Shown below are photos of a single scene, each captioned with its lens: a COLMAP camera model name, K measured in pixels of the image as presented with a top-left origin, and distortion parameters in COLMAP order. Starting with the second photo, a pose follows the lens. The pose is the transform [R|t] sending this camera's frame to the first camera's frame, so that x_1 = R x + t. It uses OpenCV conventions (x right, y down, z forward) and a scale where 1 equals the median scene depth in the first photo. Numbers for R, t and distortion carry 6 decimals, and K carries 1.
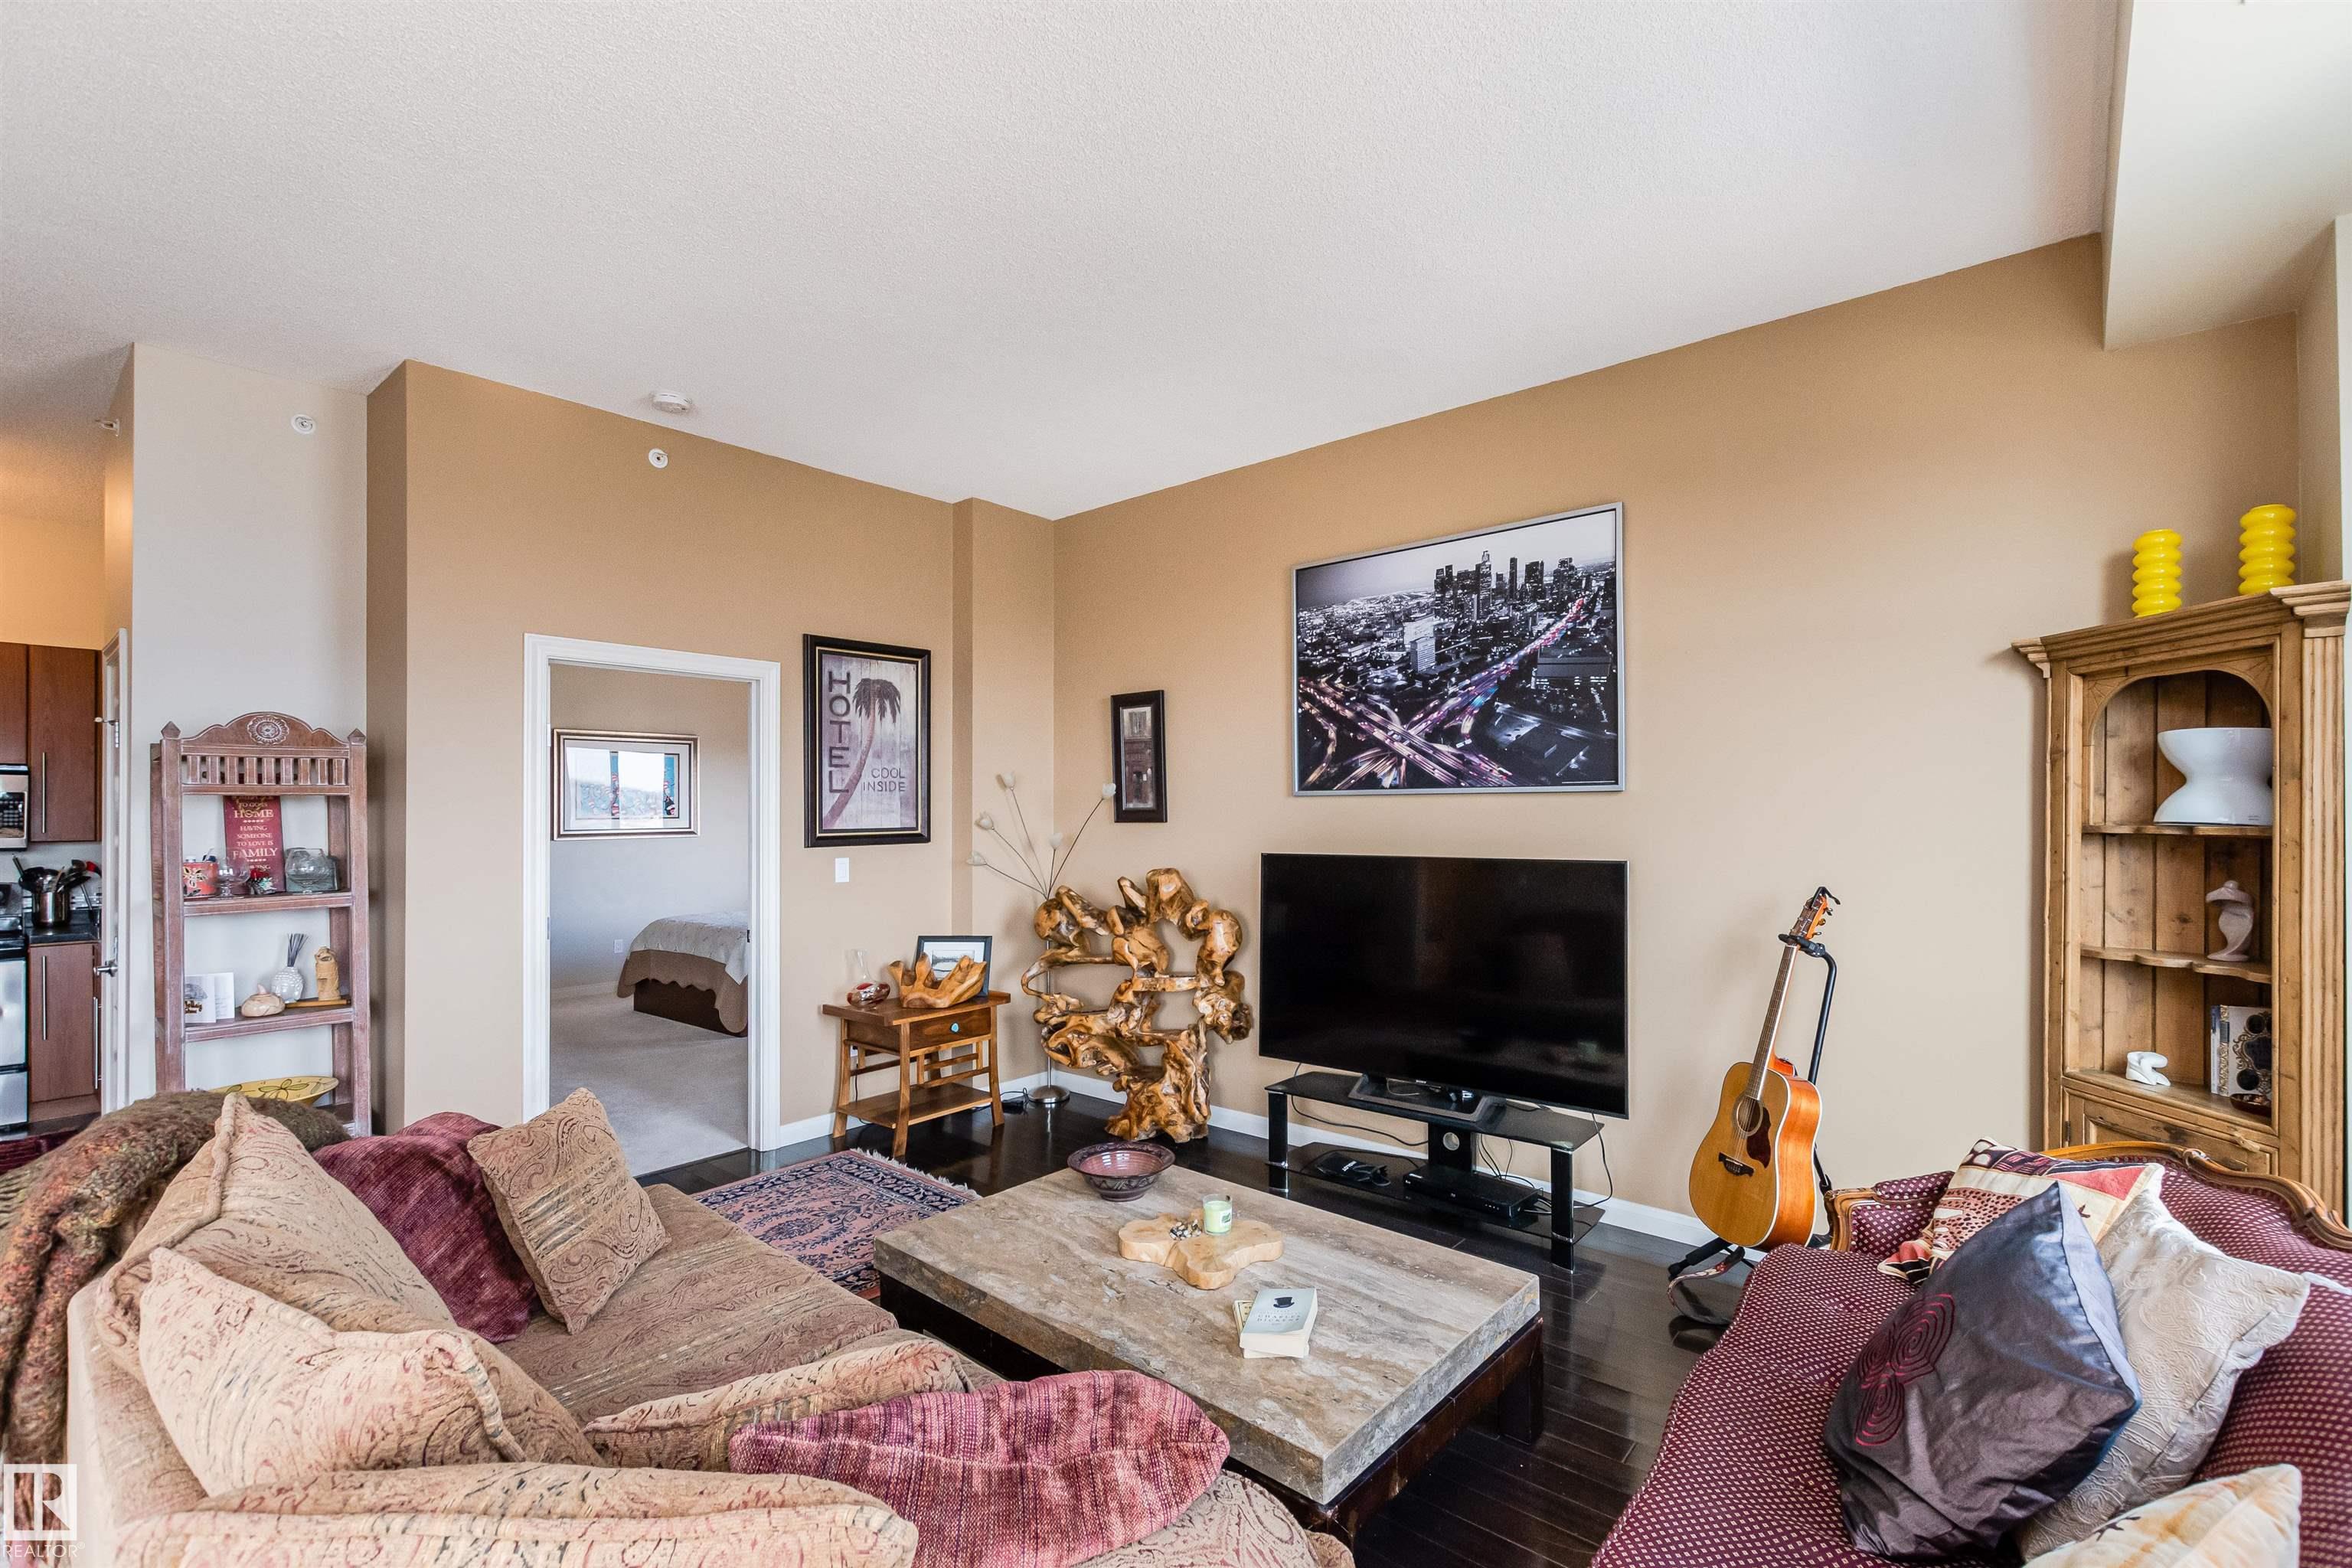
lens RADIAL K [[1035.4, 0, 1197.6], [0, 1035.4, 804.4], [0, 0, 1]] dist [0.000681, 0.000100]
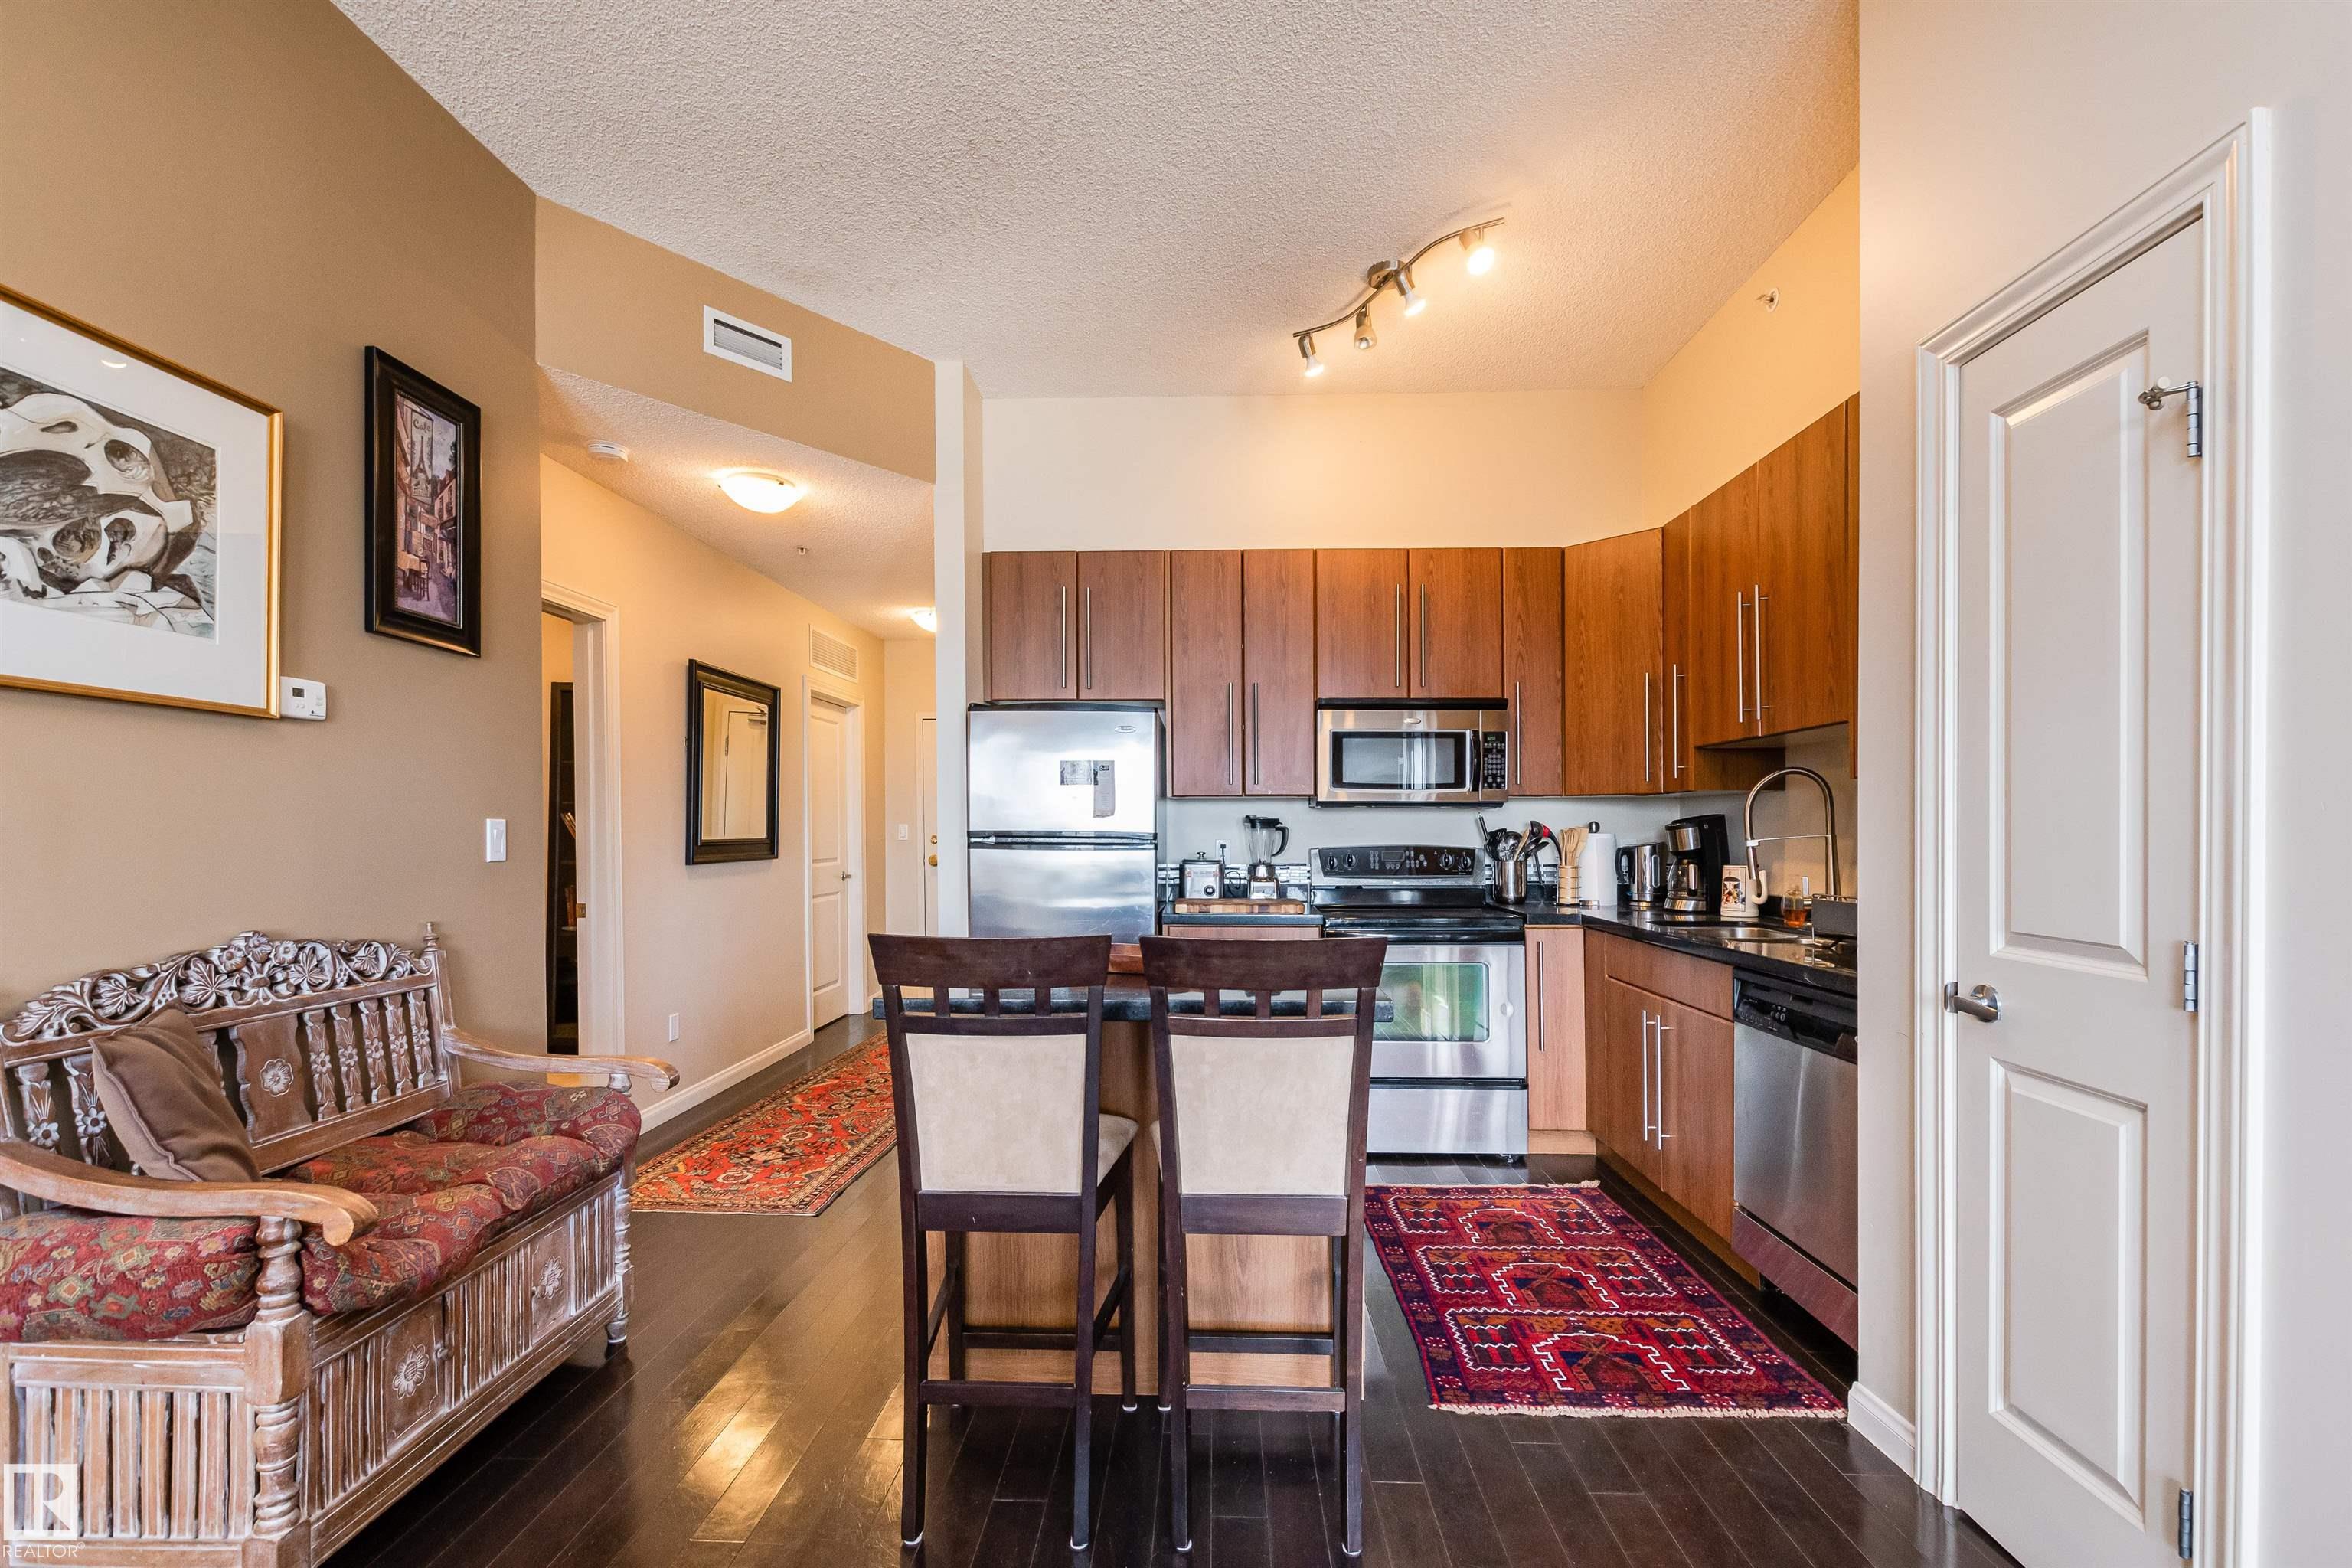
lens RADIAL K [[1026.5, 0, 1170.6], [0, 1026.5, 832.6], [0, 0, 1]] dist [-0.000537, -0.000764]
pose [[0.609490, 0.005323, -0.792776, -0.811200], [0.006283, 0.999914, 0.011544, 0.066771], [0.792769, -0.012017, 0.609404, 0.385567]]
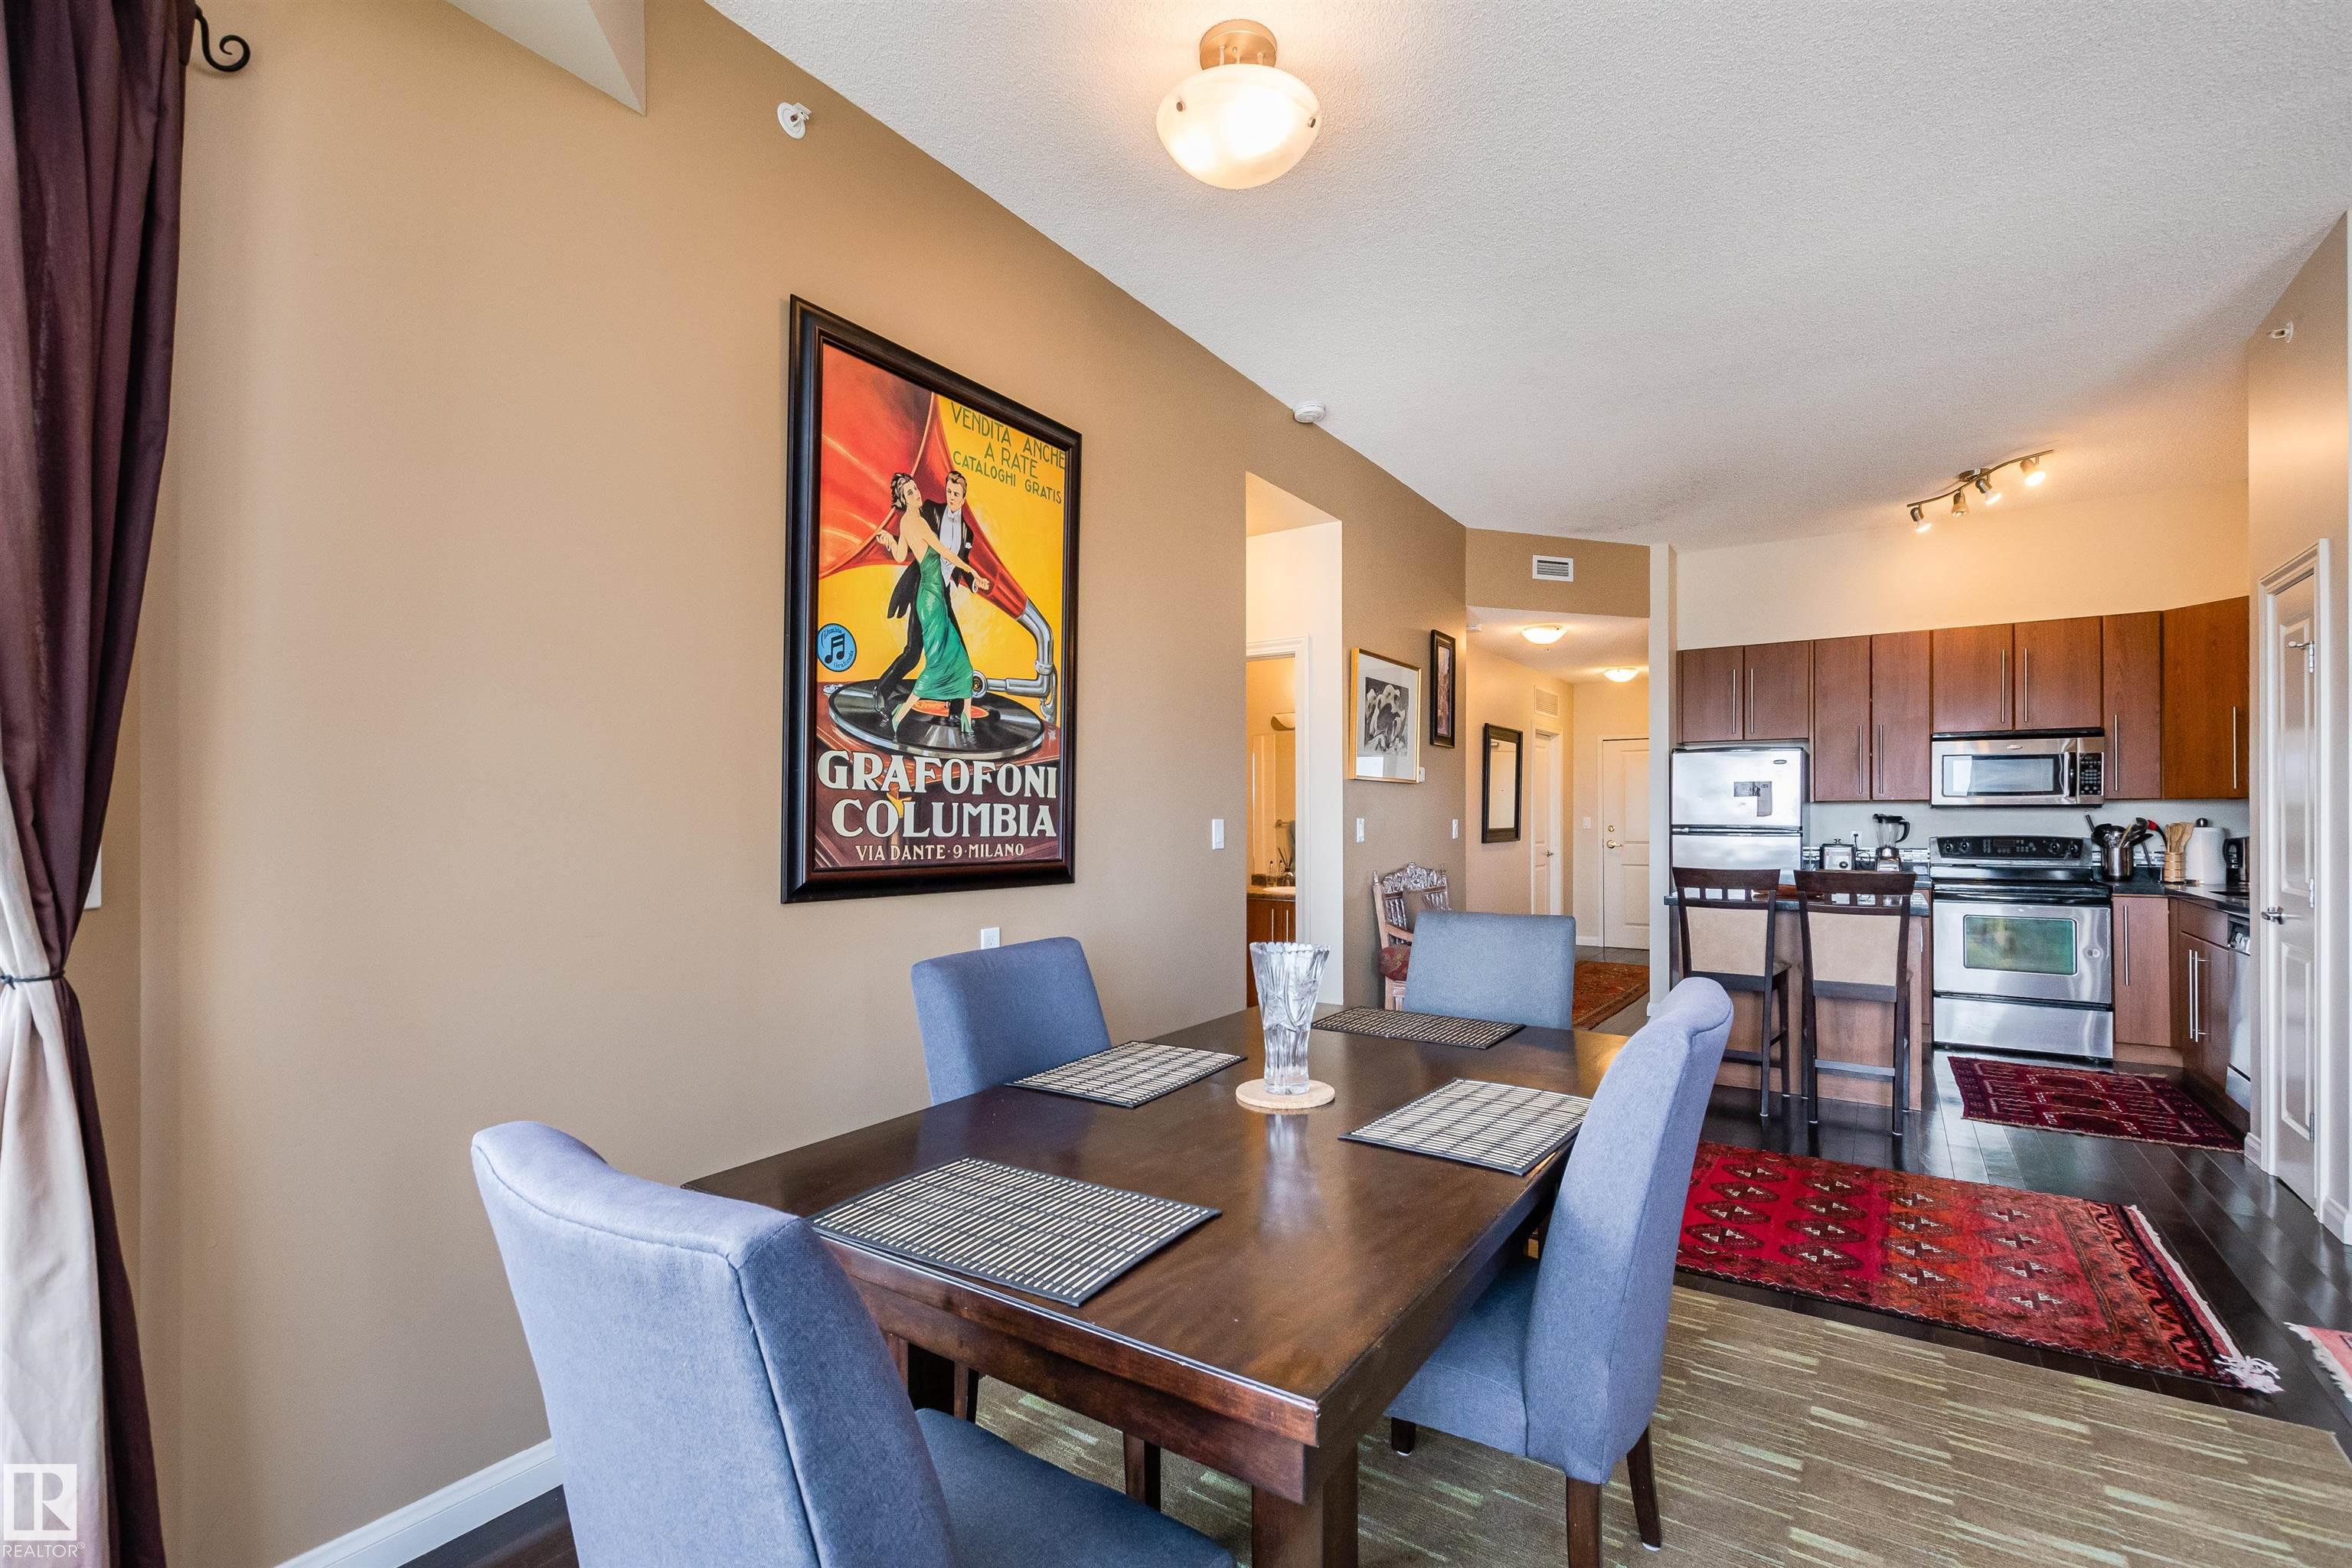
lens RADIAL K [[1027.6, 0, 1182.9], [0, 1027.6, 824.4], [0, 0, 1]] dist [0.000881, 0.000390]
pose [[0.099026, 0.010699, -0.995027, -0.192663], [0.009772, 0.999884, 0.011724, 0.049722], [0.995037, -0.010884, 0.098909, -0.075646]]
